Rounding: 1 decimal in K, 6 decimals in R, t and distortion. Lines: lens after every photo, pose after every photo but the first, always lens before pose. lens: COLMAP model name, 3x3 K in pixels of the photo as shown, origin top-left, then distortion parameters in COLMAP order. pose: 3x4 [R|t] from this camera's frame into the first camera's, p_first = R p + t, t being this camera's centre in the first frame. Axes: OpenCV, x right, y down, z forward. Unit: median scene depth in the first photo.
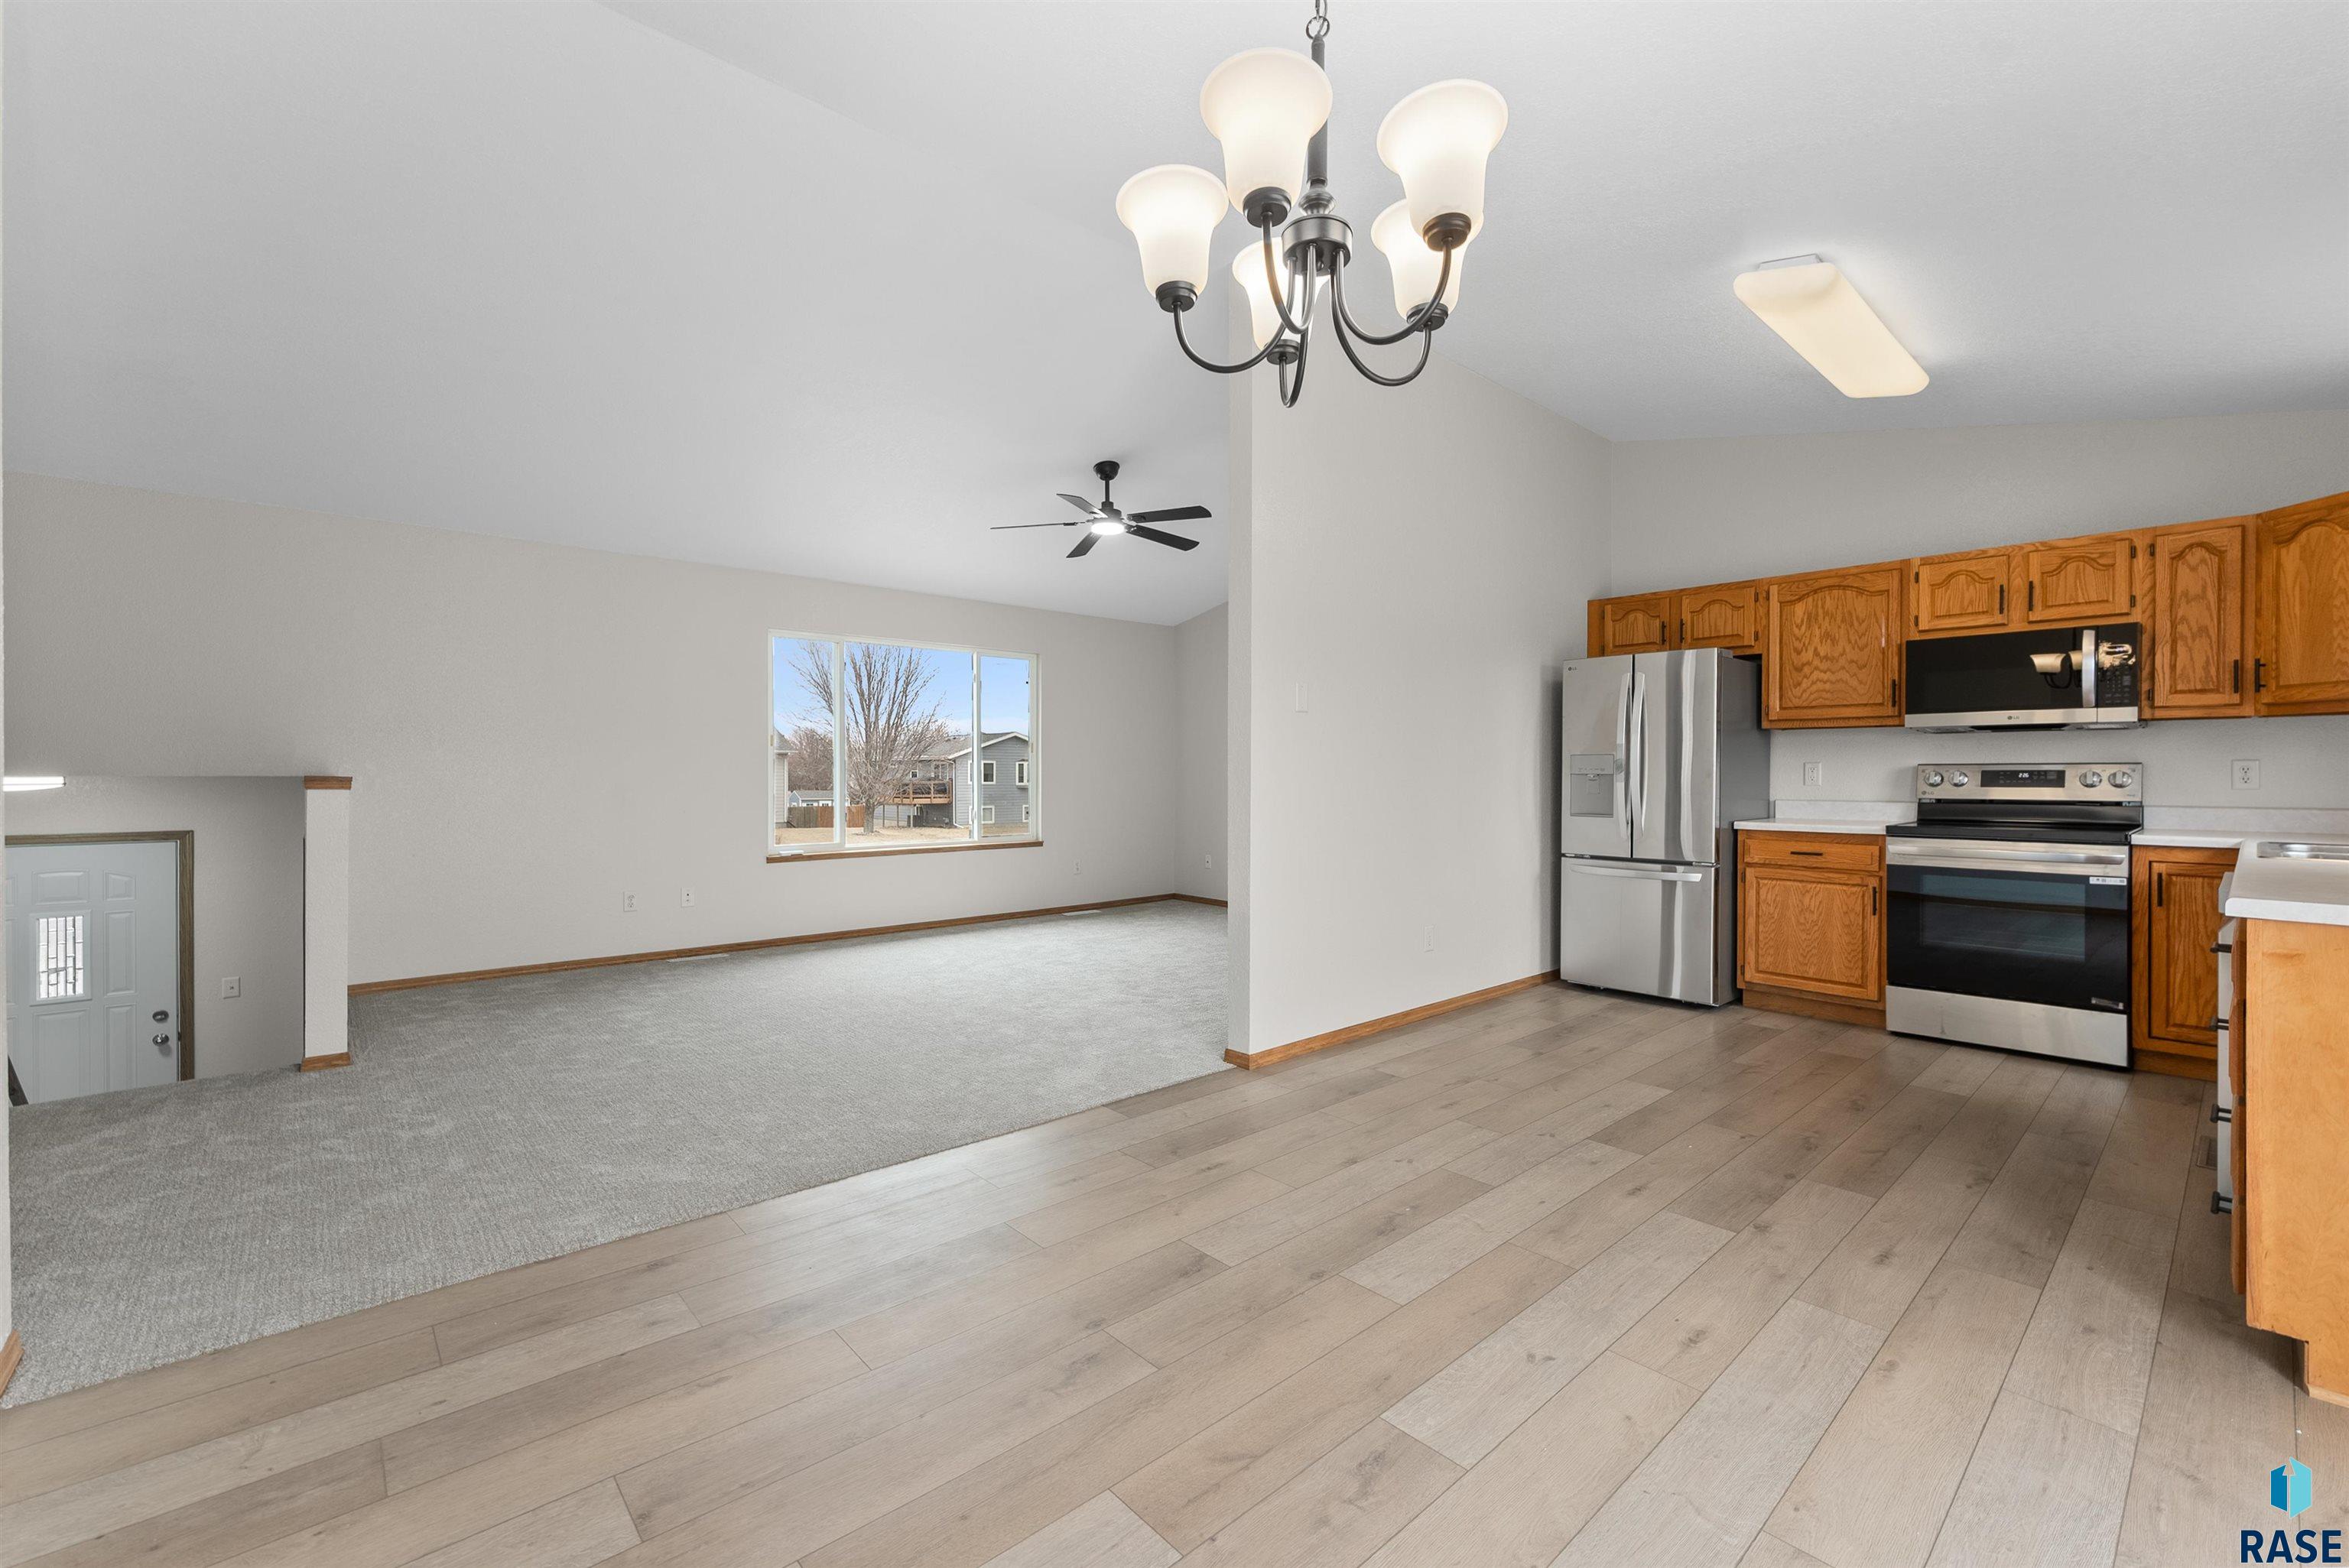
lens RADIAL K [[970.0, 0, 1165.3], [0, 970.0, 786.6], [0, 0, 1]] dist [-0.000196, -0.001153]
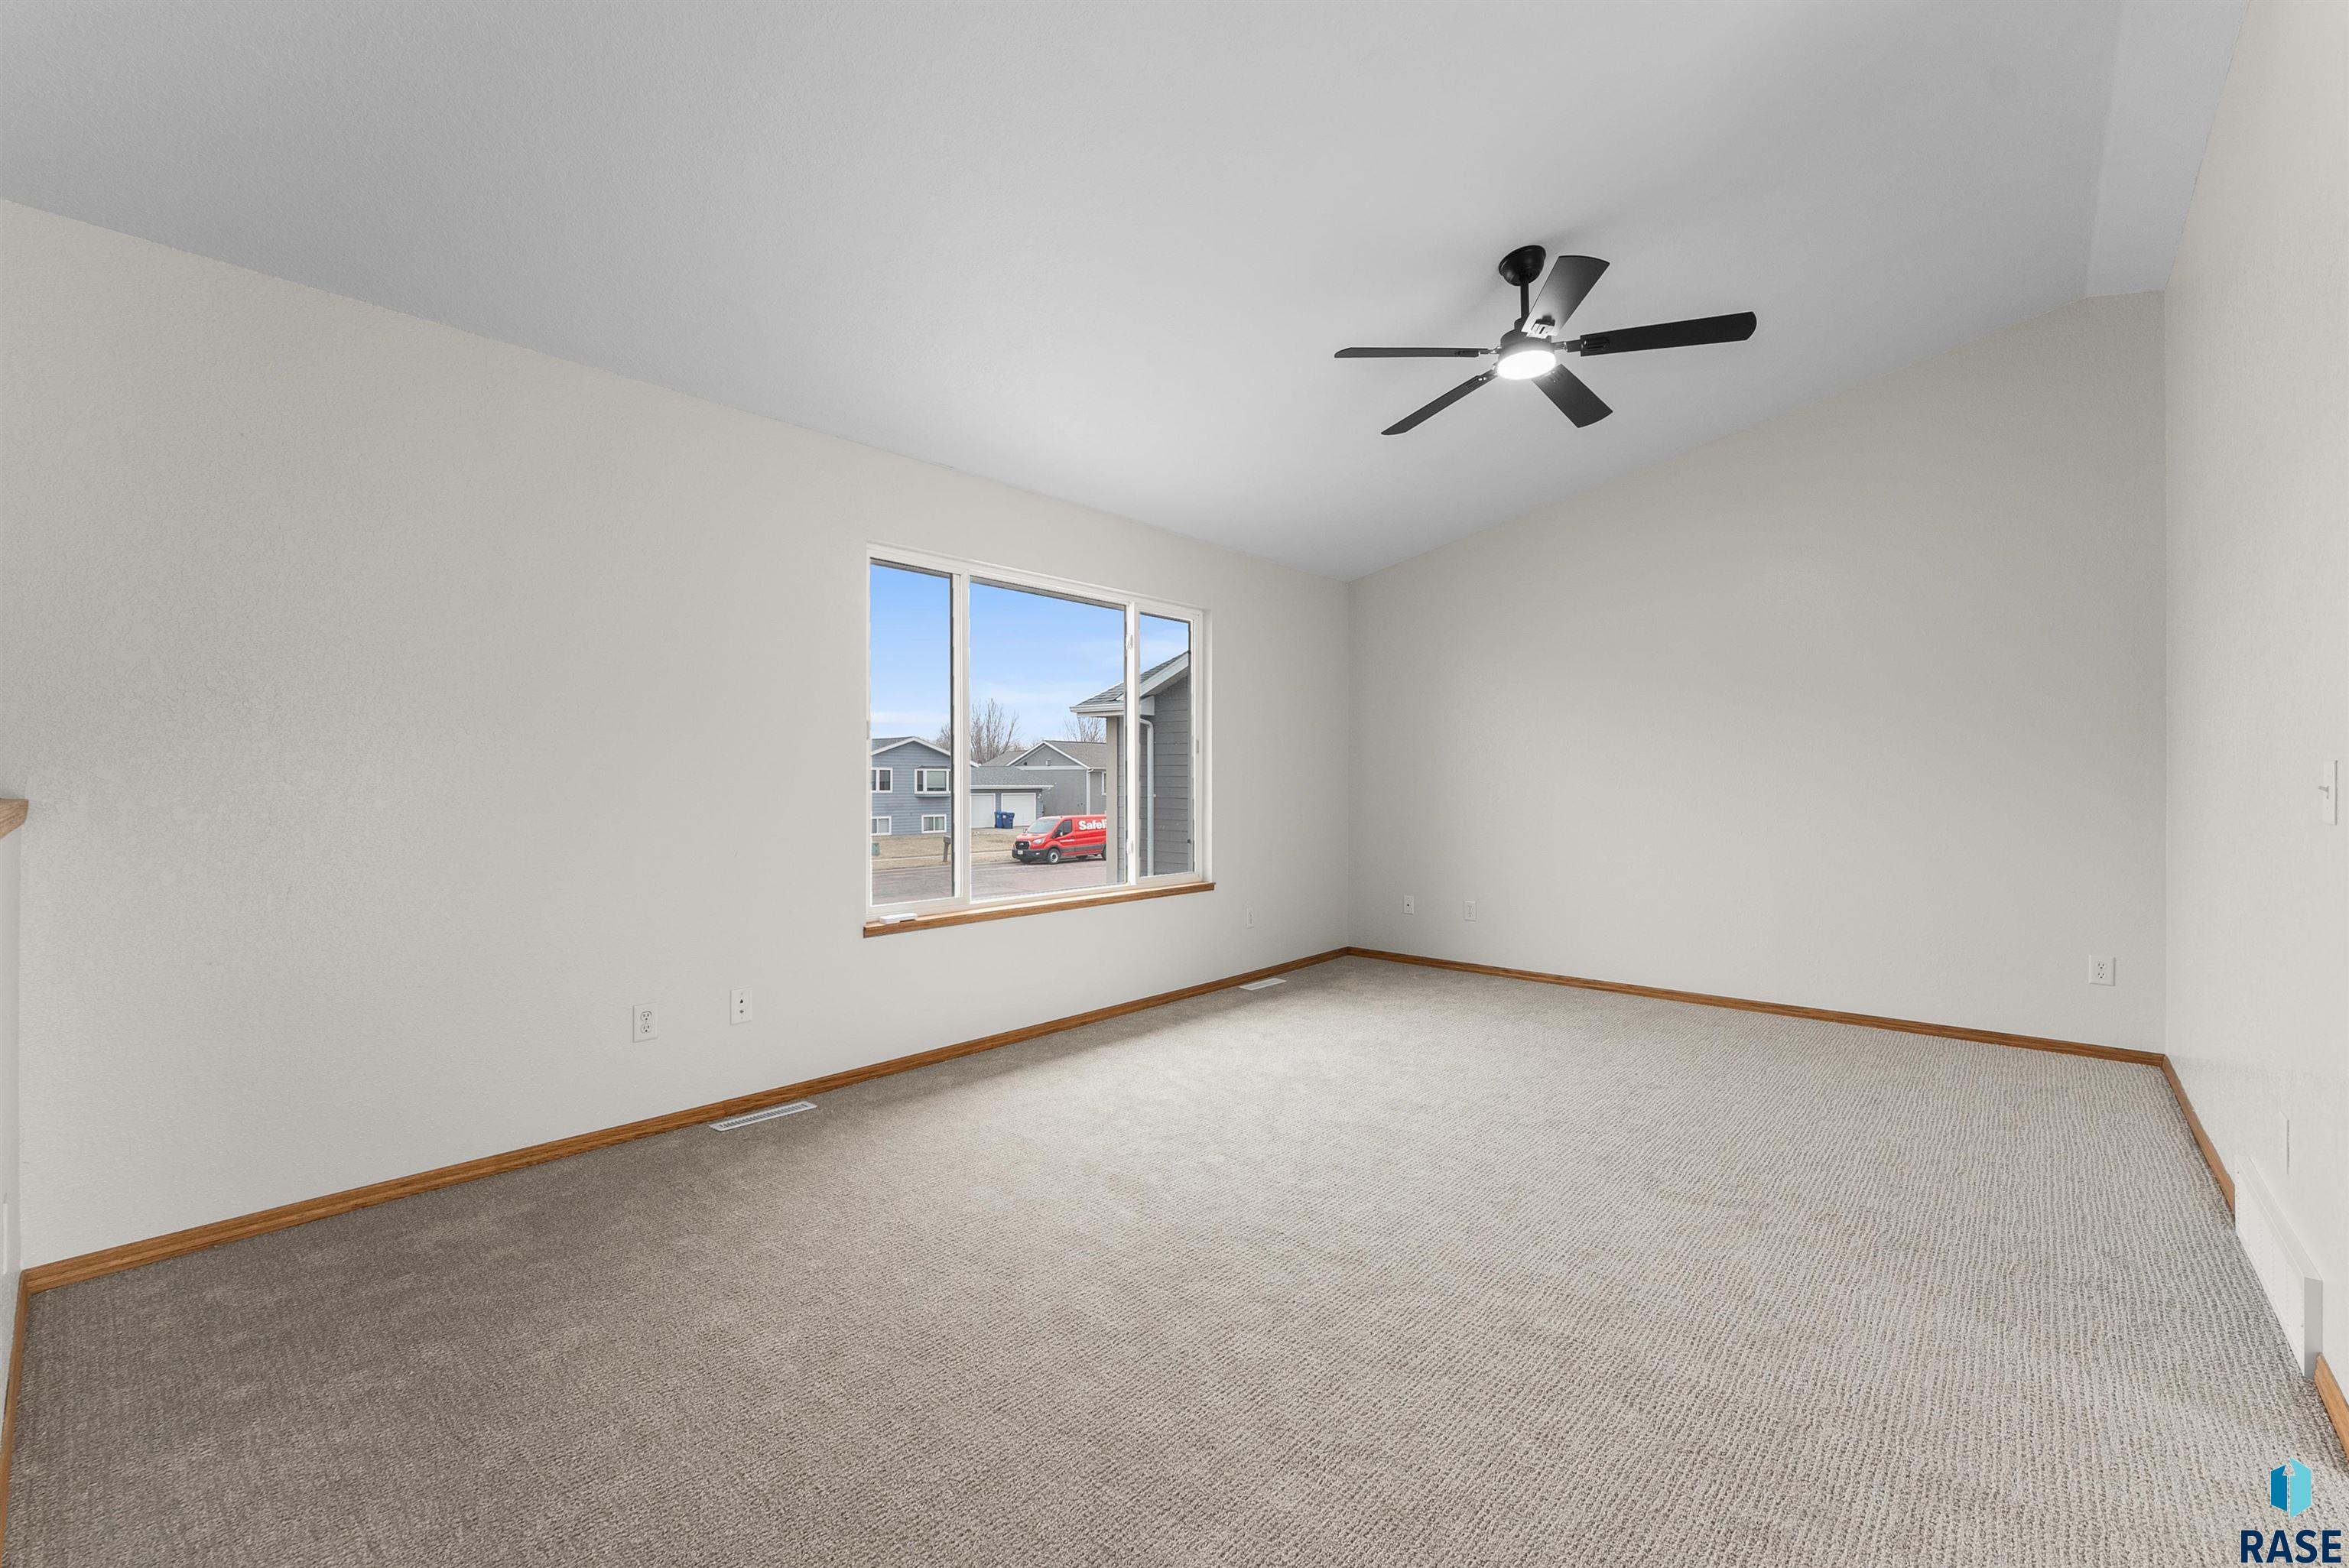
lens RADIAL K [[970.0, 0, 1153.4], [0, 970.0, 782.3], [0, 0, 1]] dist [-0.000196, -0.001153]
pose [[0.992771, -0.000327, 0.120021, -0.330731], [0.001822, 0.999922, -0.012347, -0.008629], [-0.120008, 0.012476, 0.992695, 0.424428]]
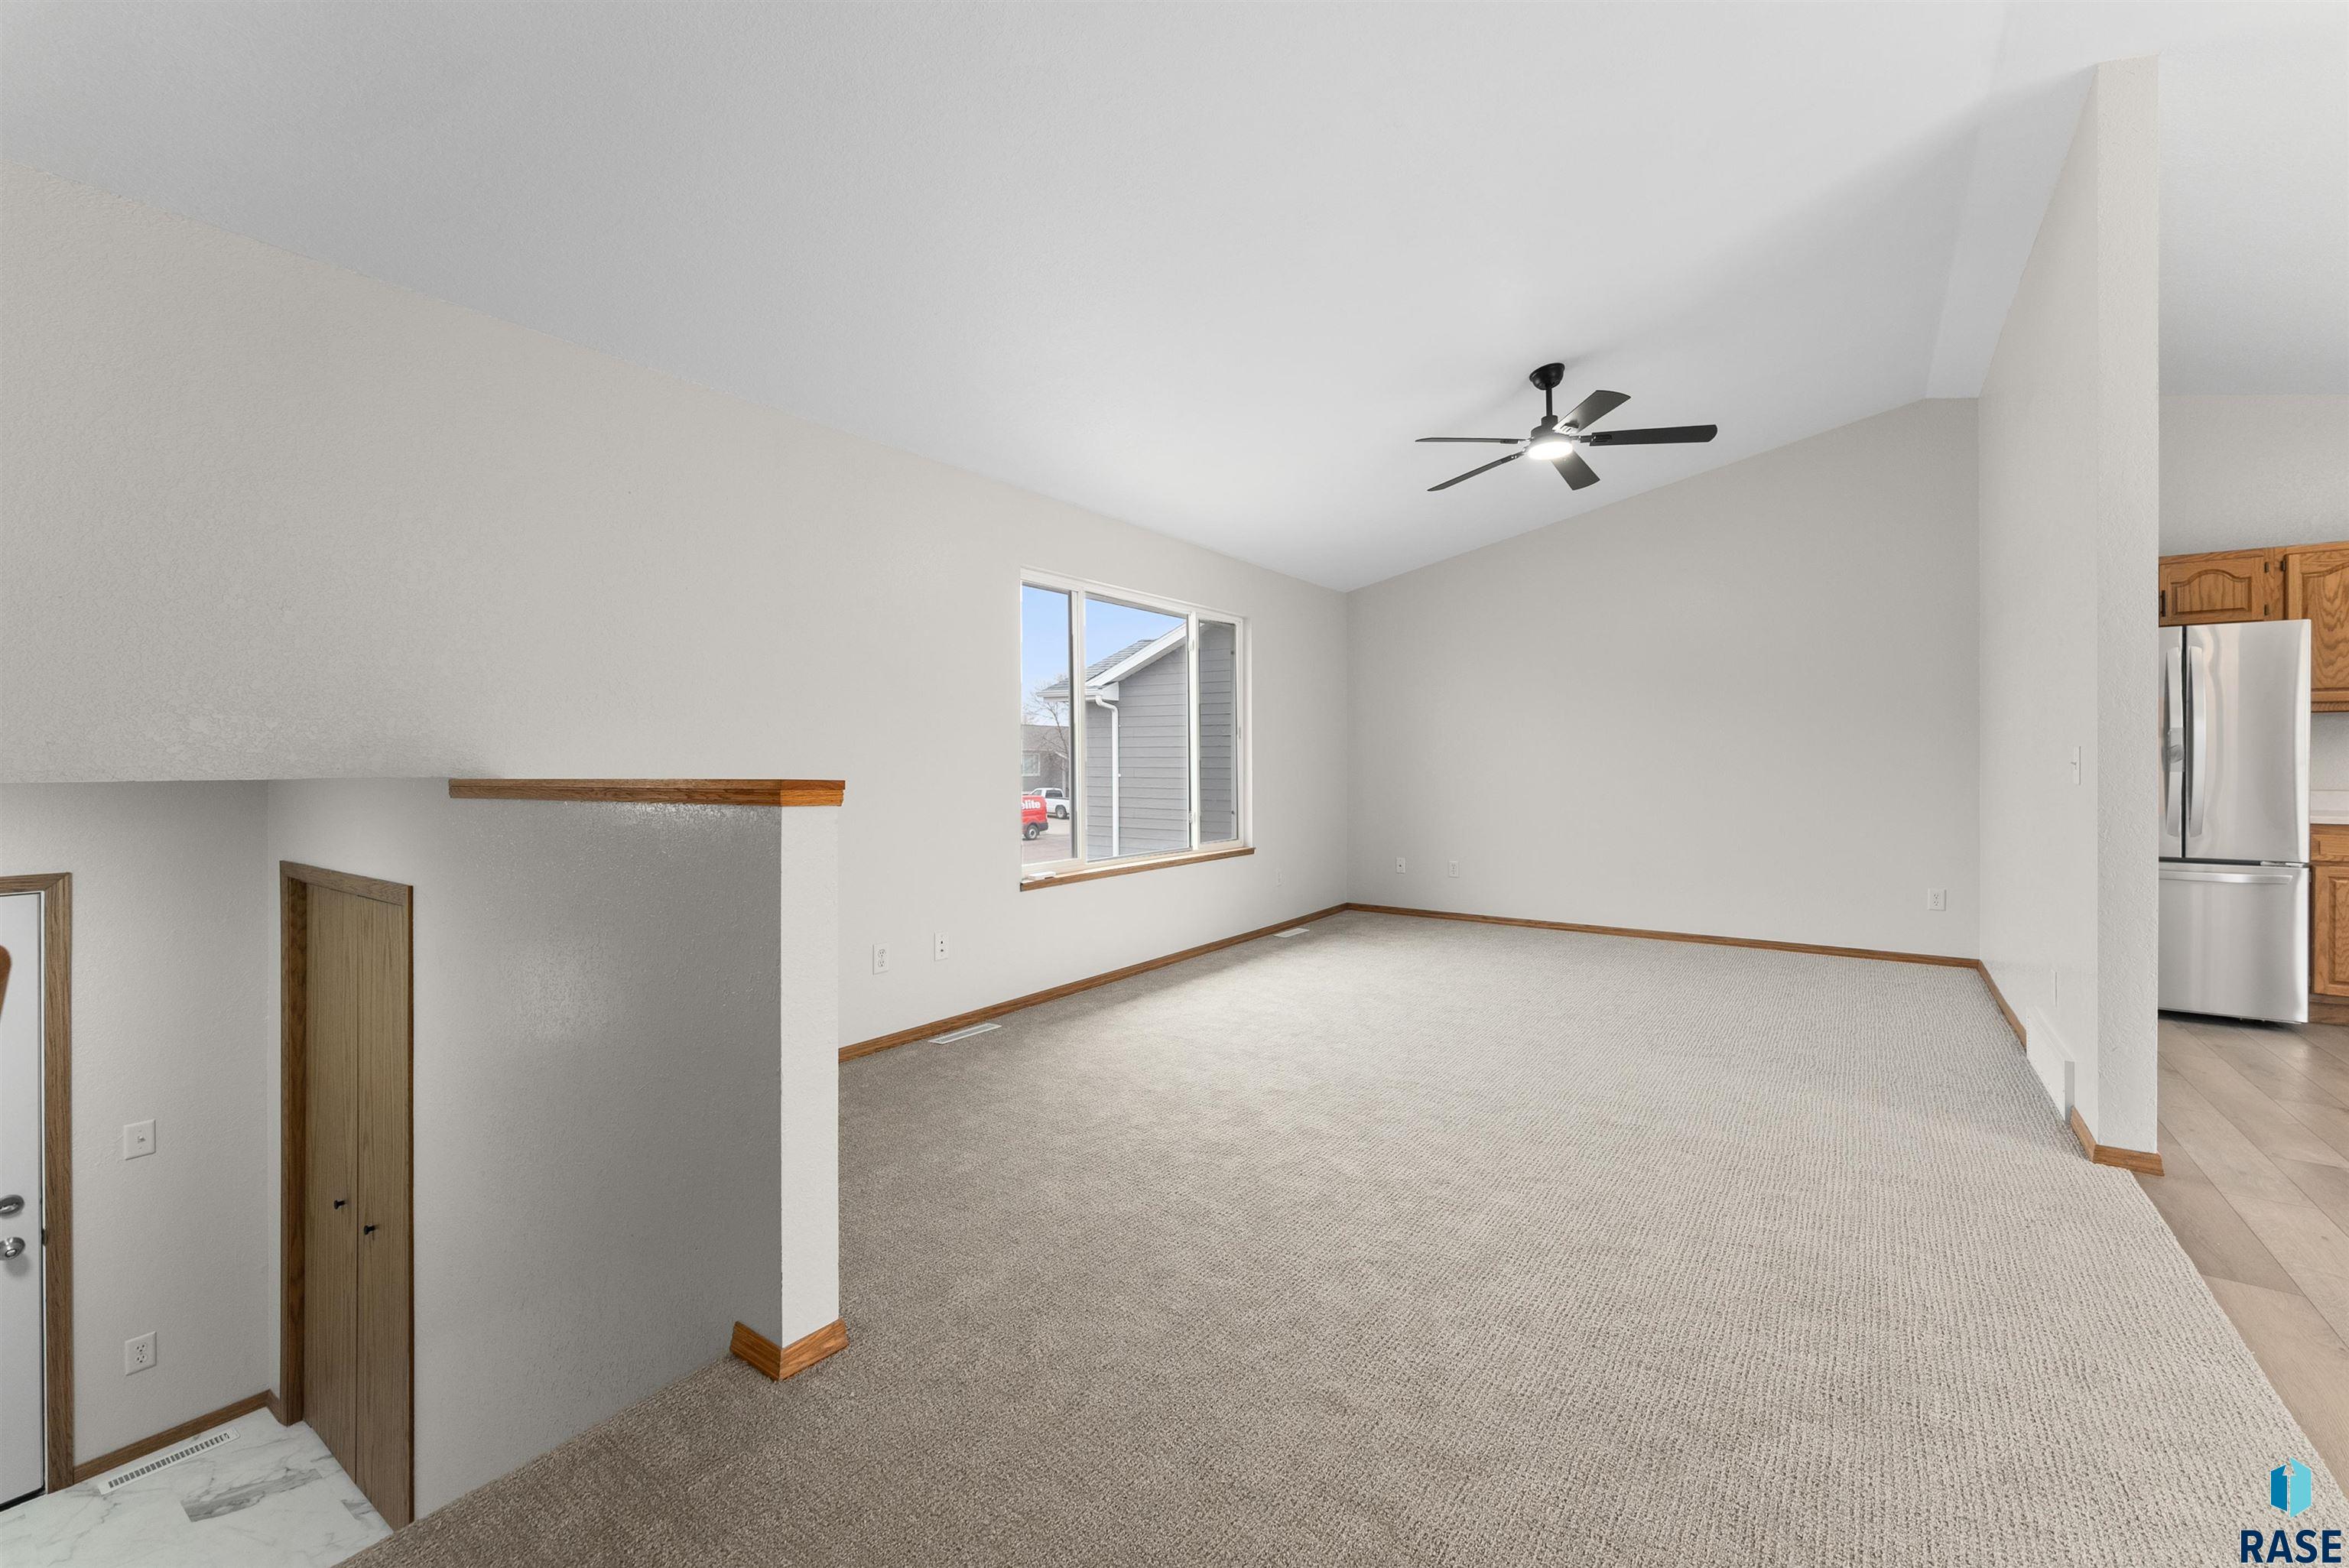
lens RADIAL K [[970.0, 0, 1158.3], [0, 970.0, 763.2], [0, 0, 1]] dist [-0.000196, -0.001153]
pose [[0.973394, -0.005243, 0.229078, -0.513042], [0.008055, 0.999903, -0.011344, -0.007889], [-0.228997, 0.012888, 0.973342, 0.296787]]
